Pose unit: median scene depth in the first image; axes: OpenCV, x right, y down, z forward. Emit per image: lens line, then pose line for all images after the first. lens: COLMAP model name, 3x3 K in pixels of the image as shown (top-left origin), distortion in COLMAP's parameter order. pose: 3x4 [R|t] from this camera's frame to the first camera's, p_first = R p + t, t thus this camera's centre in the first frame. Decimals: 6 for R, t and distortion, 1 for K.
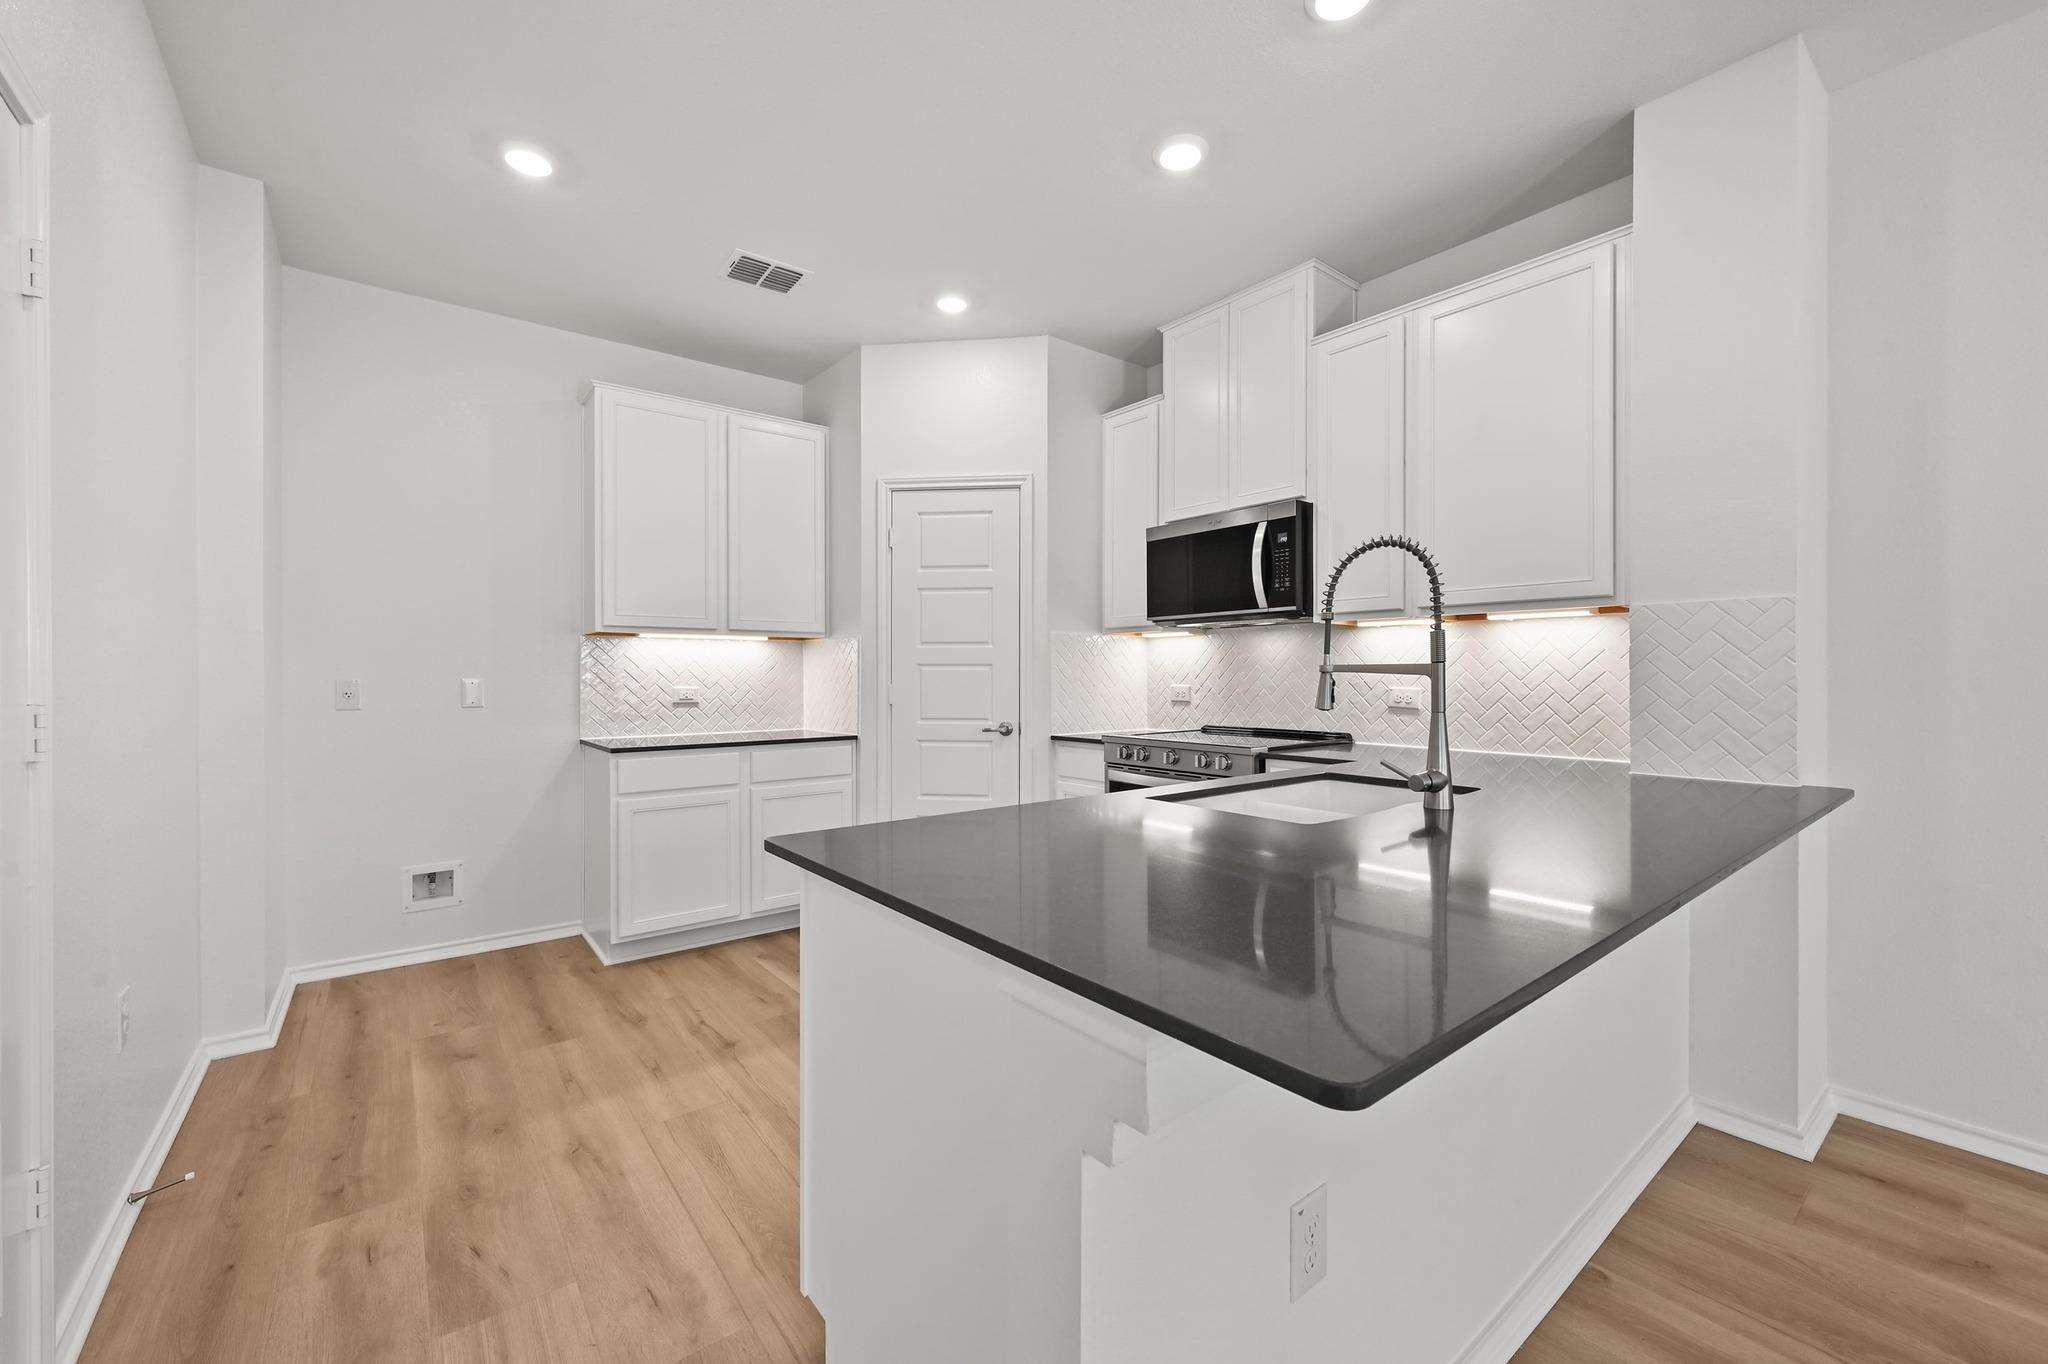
lens RADIAL K [[809.5, 0, 1024.8], [0, 809.5, 676.0], [0, 0, 1]] dist [0.000607, 0.000133]
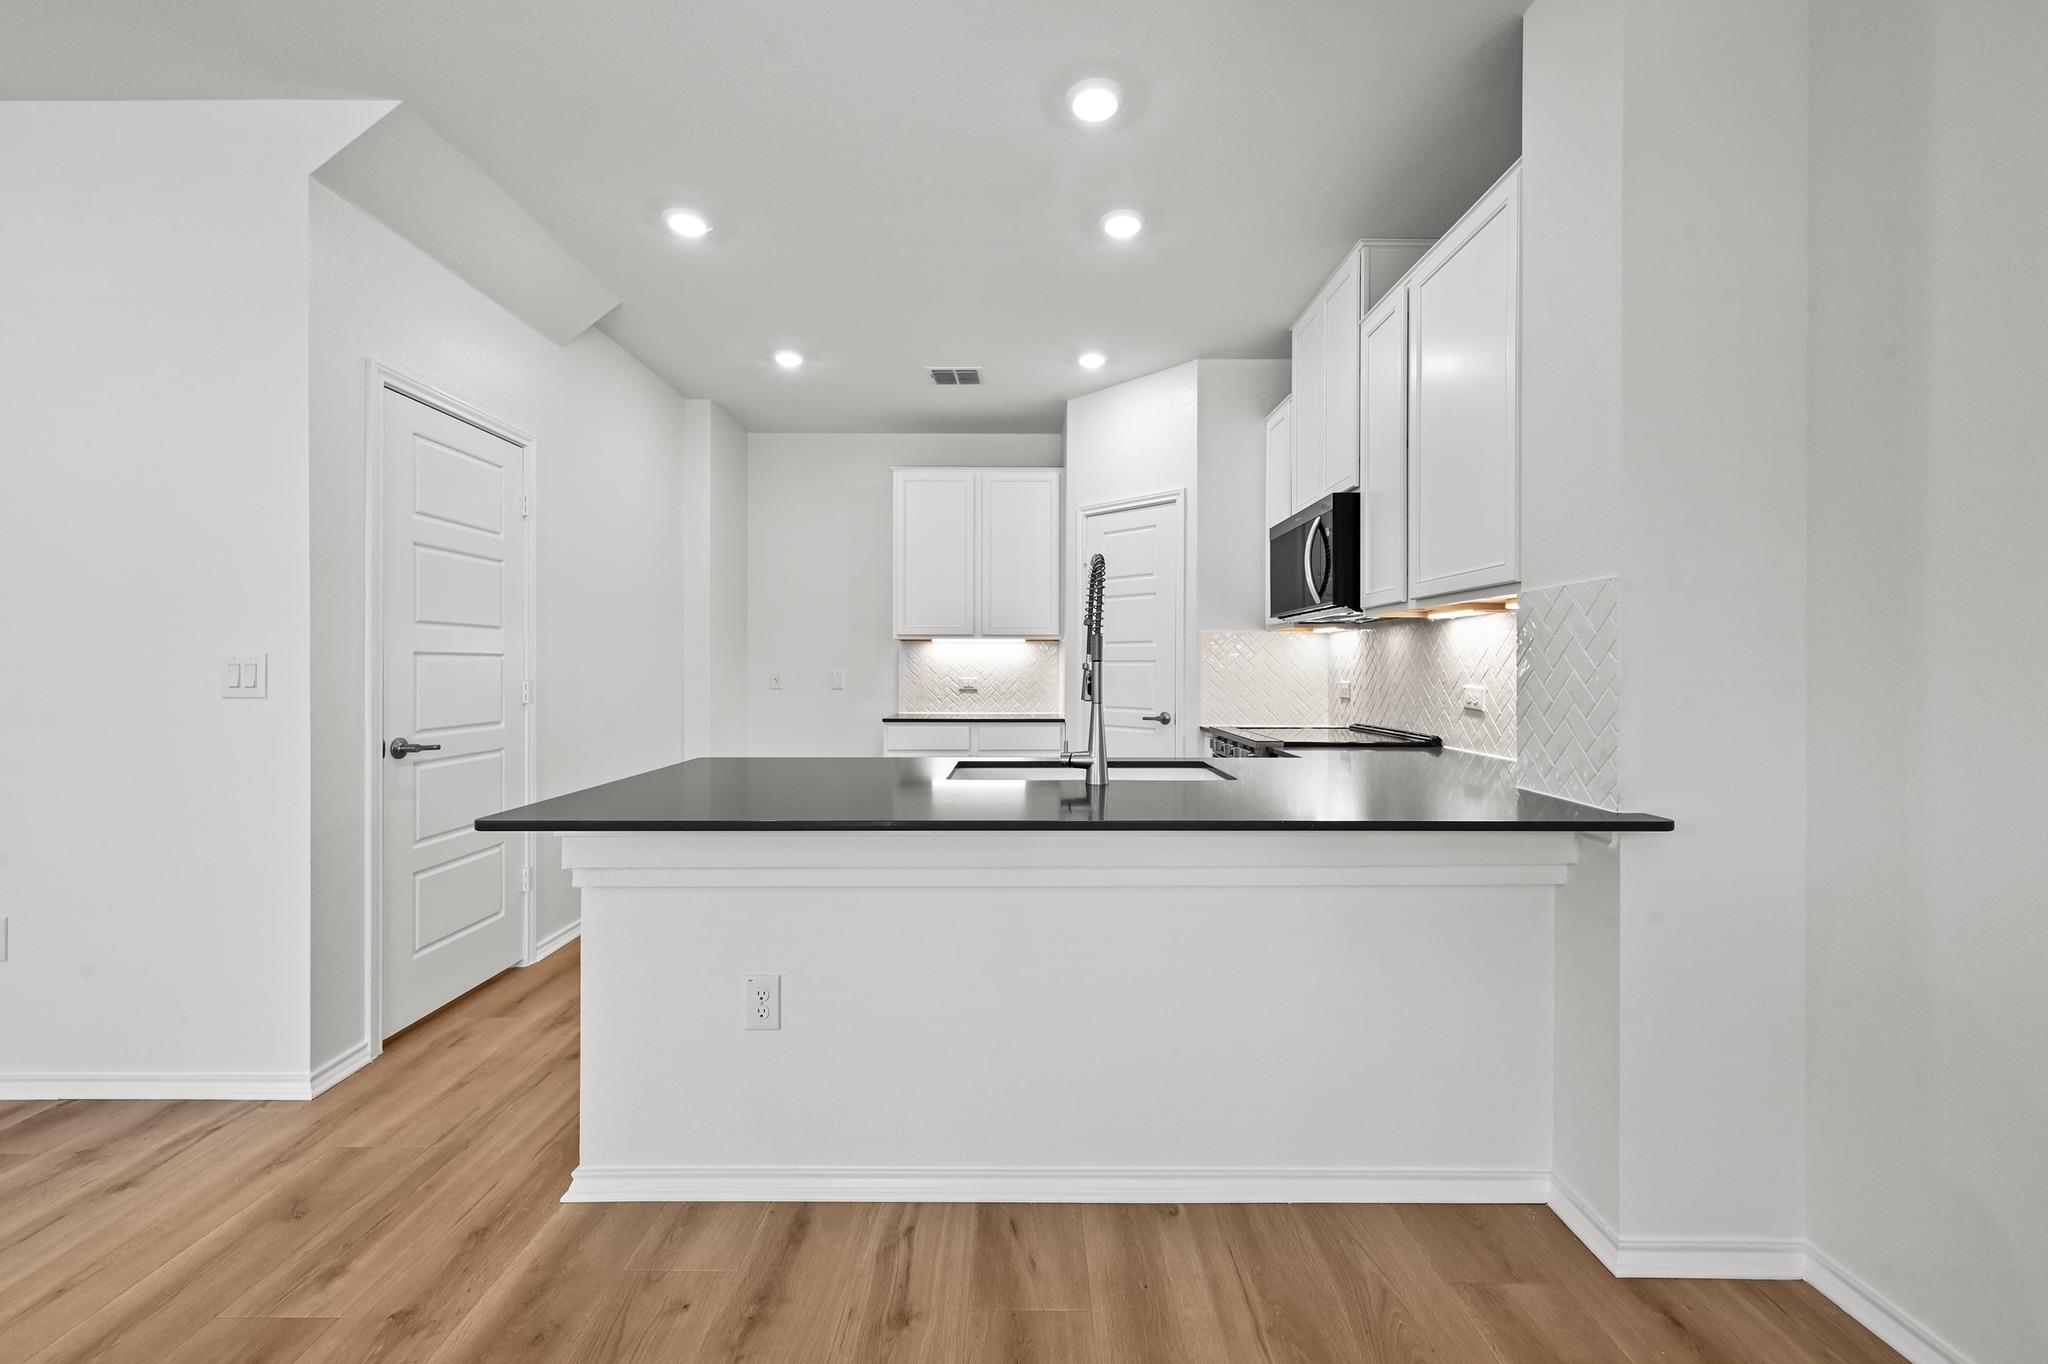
lens RADIAL K [[809.5, 0, 1025.9], [0, 809.5, 668.0], [0, 0, 1]] dist [0.000607, 0.000133]
pose [[0.786740, 0.003125, -0.617277, 0.574652], [-0.003531, 0.999994, 0.000562, -0.004288], [0.617275, 0.001737, 0.786746, -0.001737]]
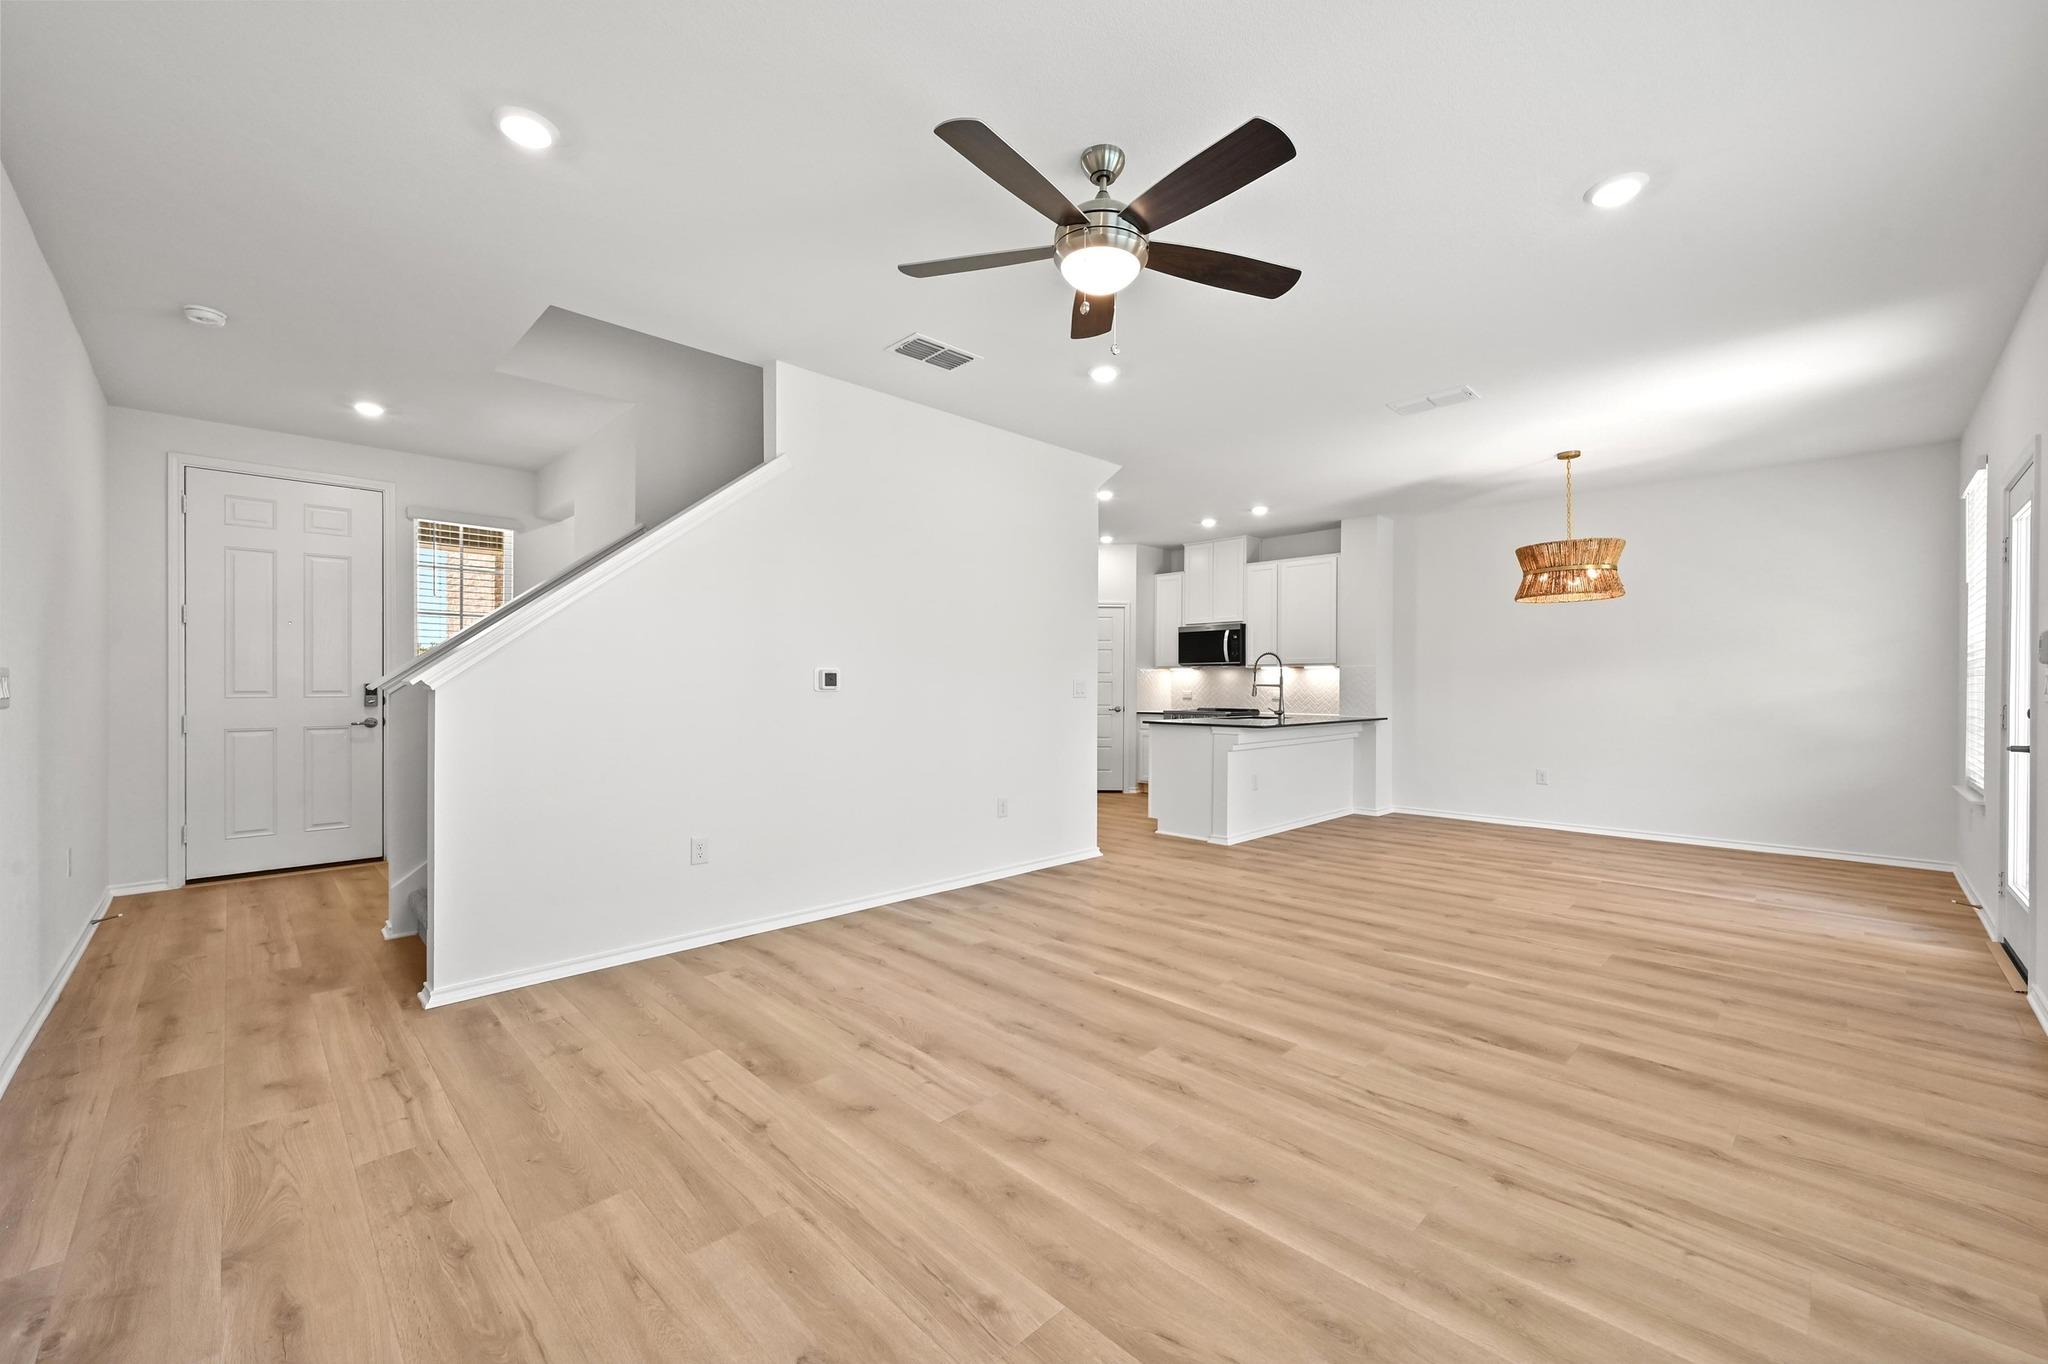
lens RADIAL K [[809.5, 0, 1026.7], [0, 809.5, 685.5], [0, 0, 1]] dist [0.000607, 0.000133]
pose [[0.993484, 0.004039, 0.113903, -0.620383], [-0.003884, 0.999991, -0.001576, 0.000603], [-0.113908, 0.001123, 0.993491, -1.467831]]
